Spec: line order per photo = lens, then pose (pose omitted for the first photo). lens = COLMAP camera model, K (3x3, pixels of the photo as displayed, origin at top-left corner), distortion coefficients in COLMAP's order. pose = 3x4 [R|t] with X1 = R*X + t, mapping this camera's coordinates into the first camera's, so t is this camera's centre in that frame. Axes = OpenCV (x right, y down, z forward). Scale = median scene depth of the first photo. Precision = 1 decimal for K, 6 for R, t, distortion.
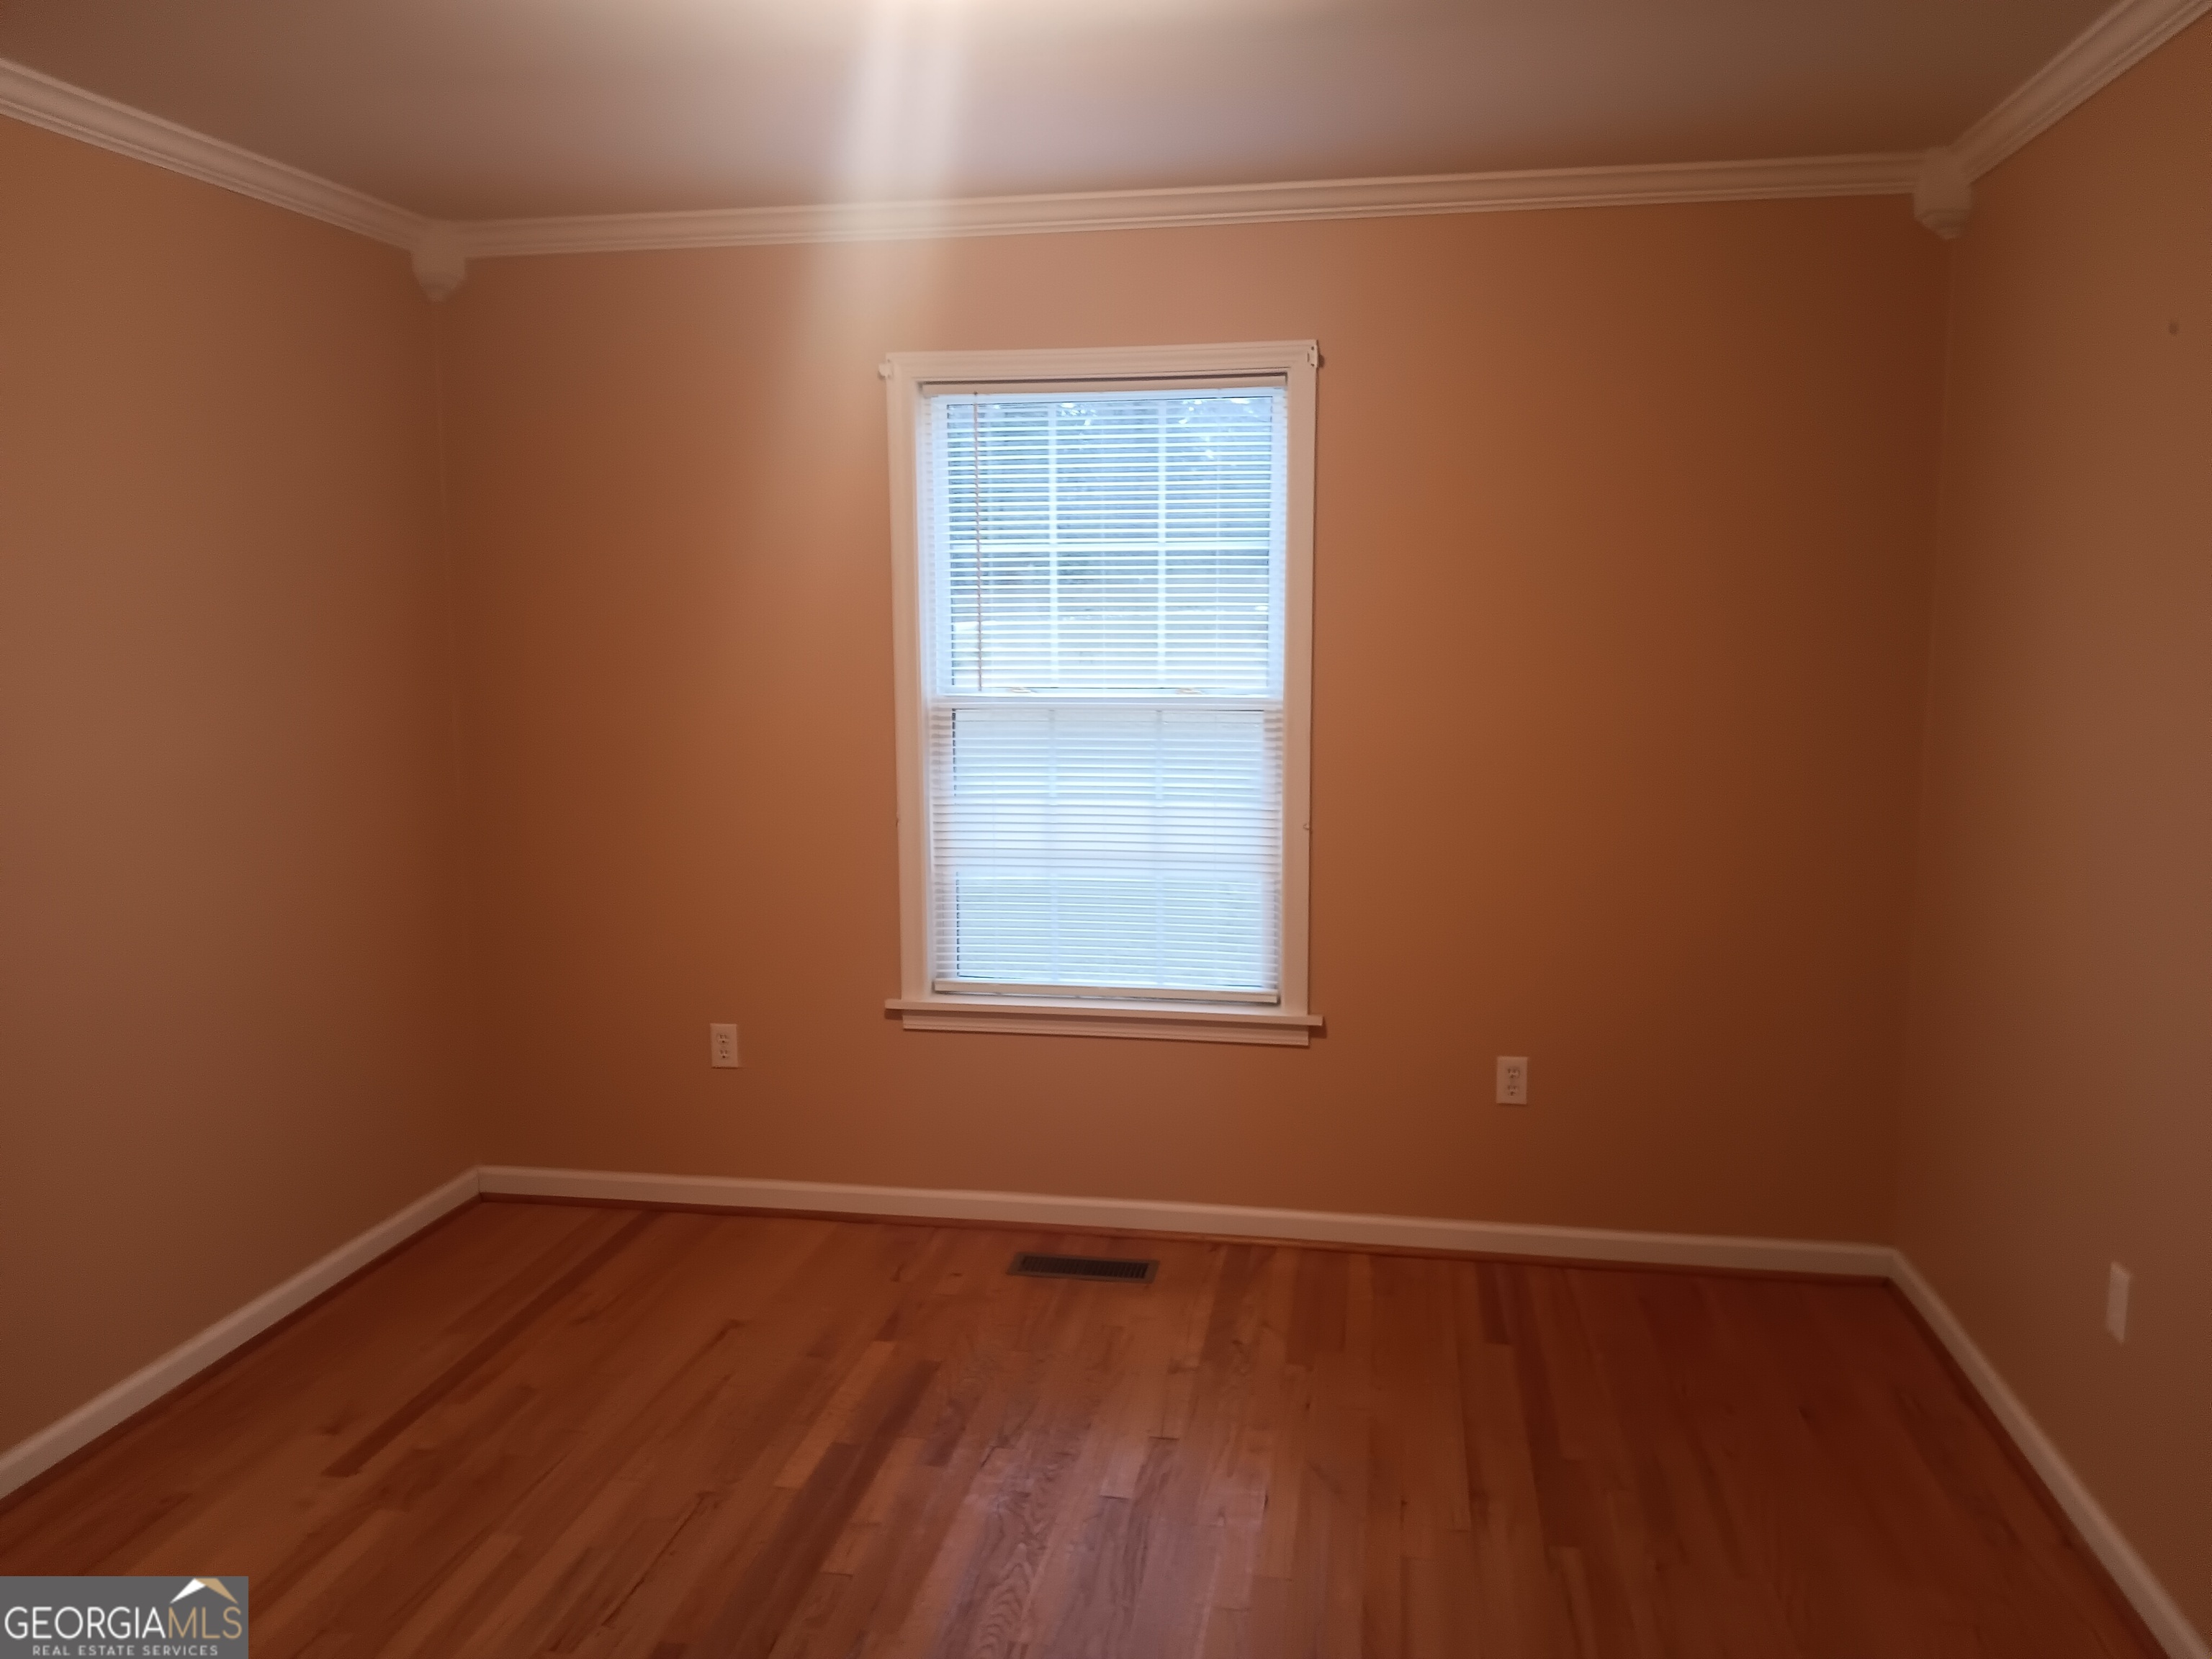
lens RADIAL K [[1786.6, 0, 1106.0], [0, 1786.6, 829.5], [0, 0, 1]] dist [0.142579, -0.385196]
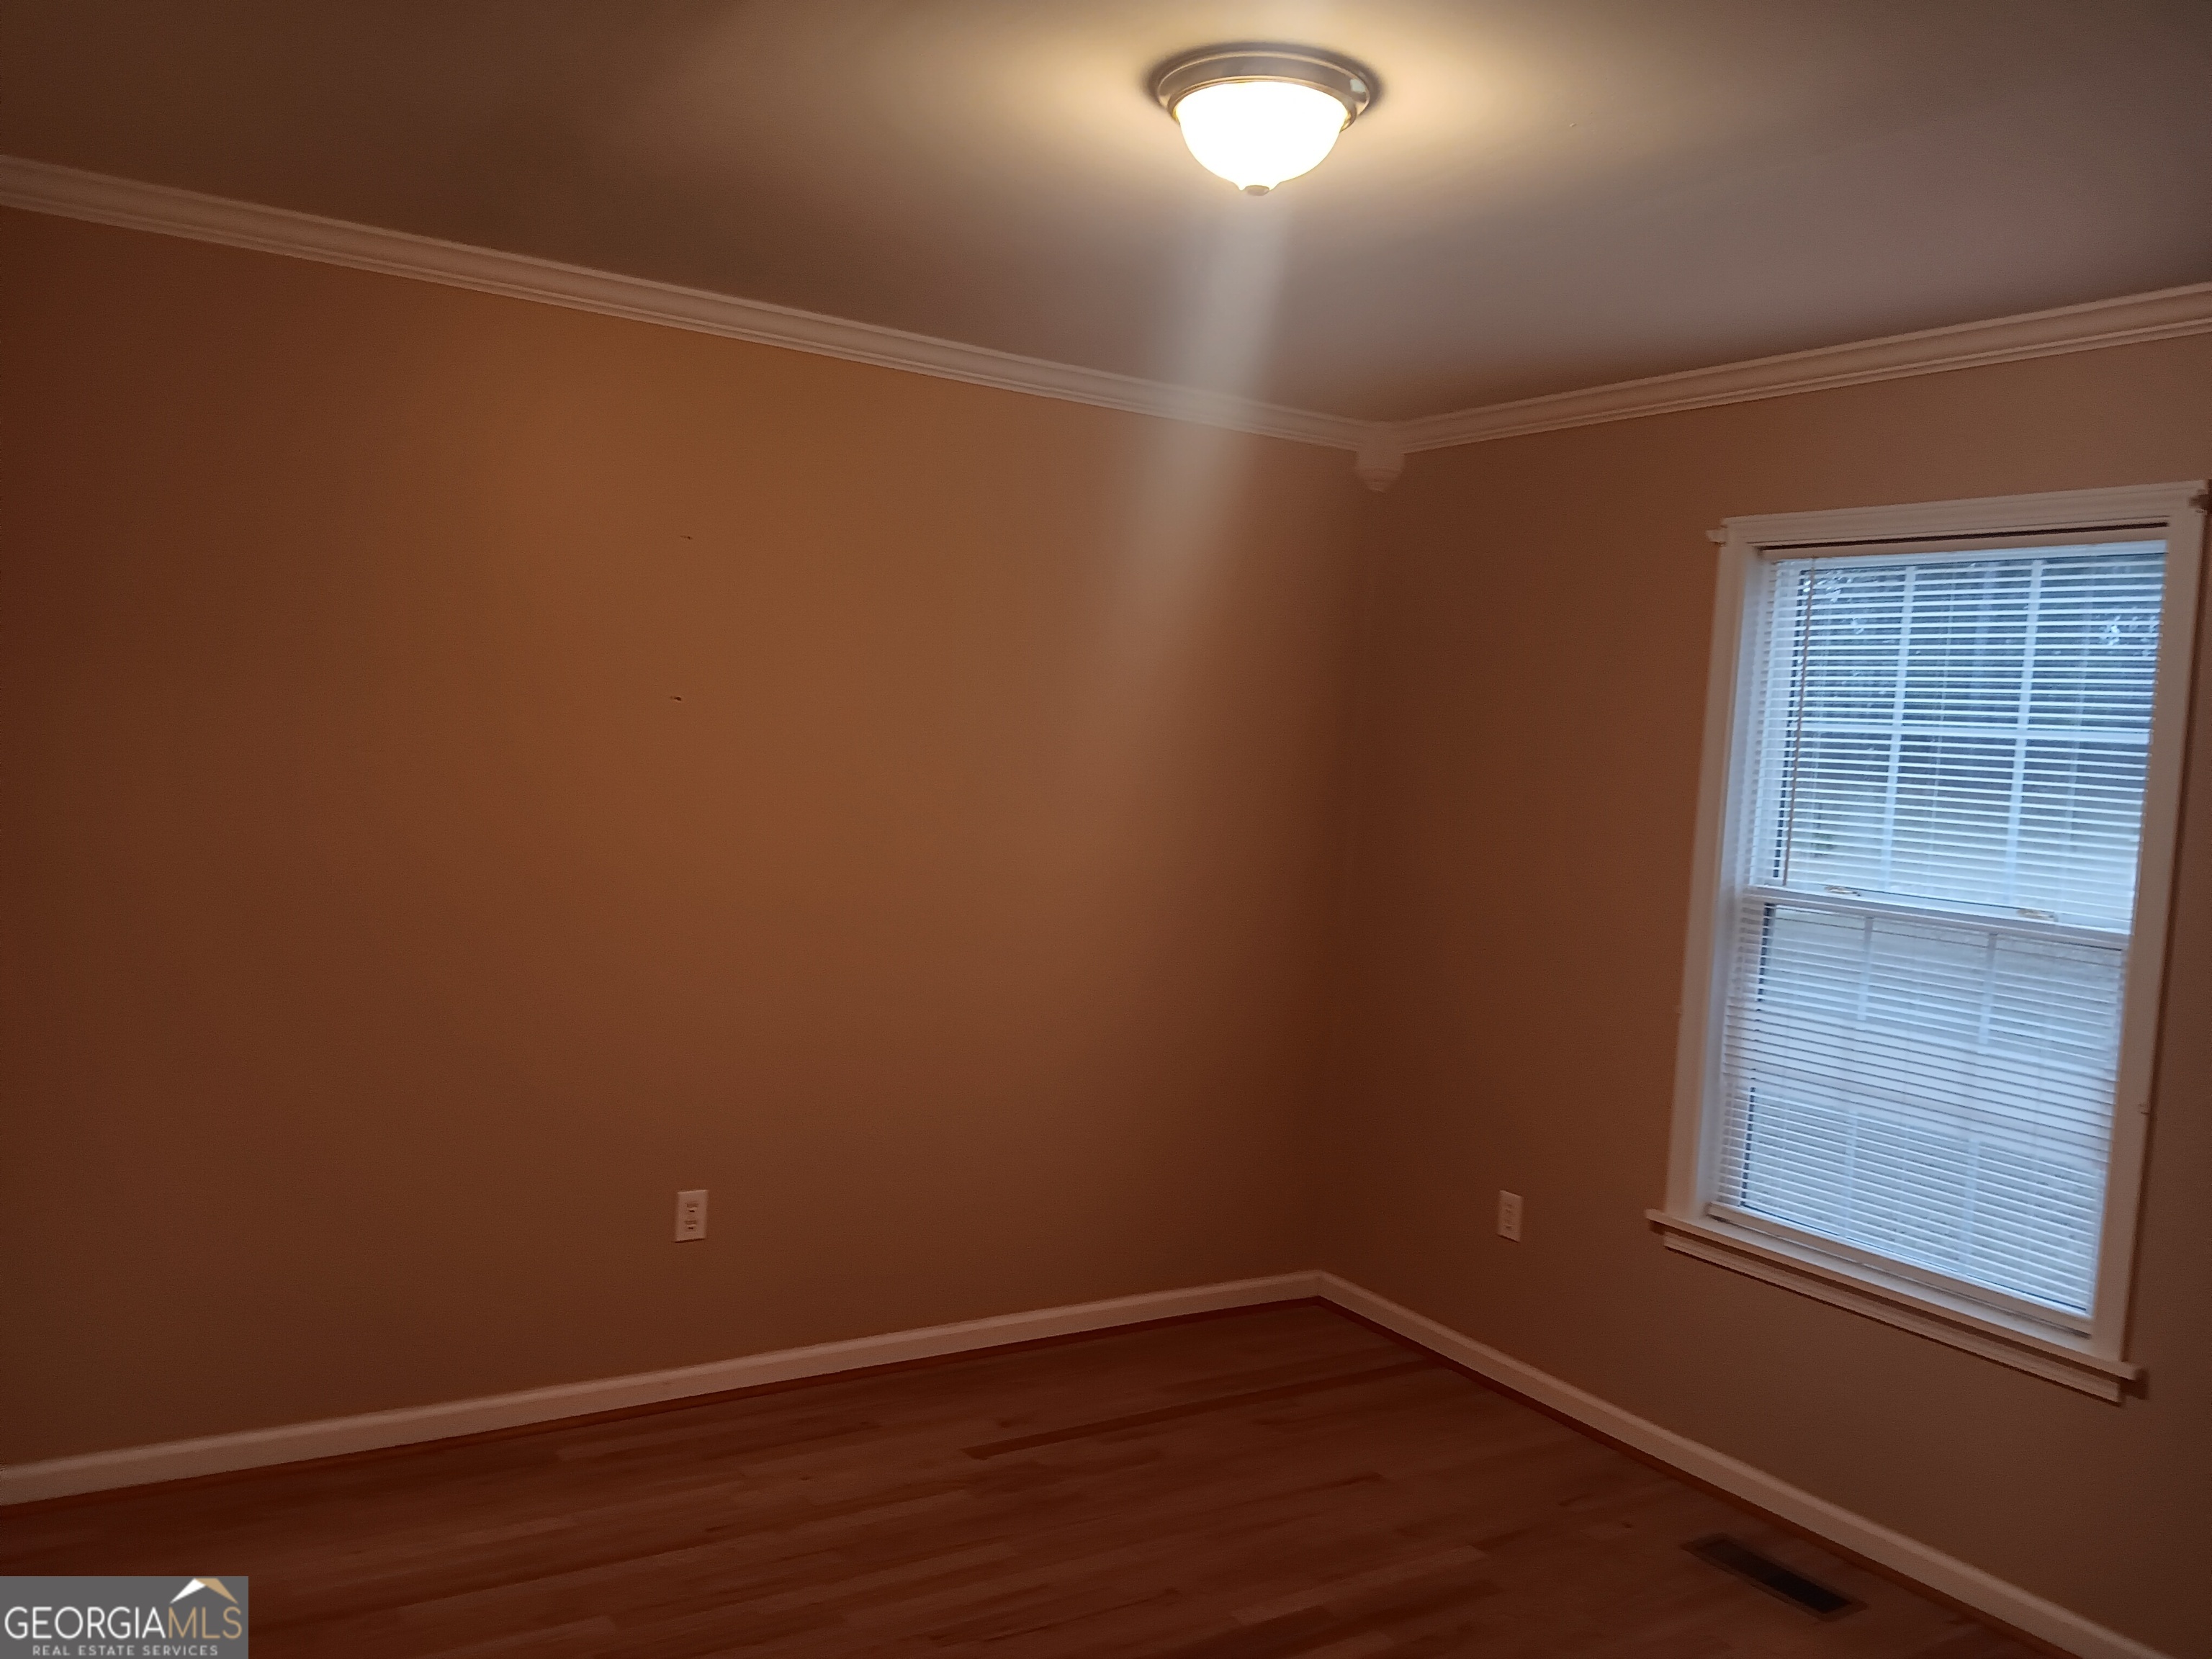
lens RADIAL K [[1817.6, 0, 1102.8], [0, 1817.6, 803.8], [0, 0, 1]] dist [-0.009317, -0.067571]
pose [[0.639103, 0.075457, -0.765411, 0.393045], [-0.159918, 0.986464, -0.036278, -0.030792], [0.752312, 0.145588, 0.642518, 0.167744]]
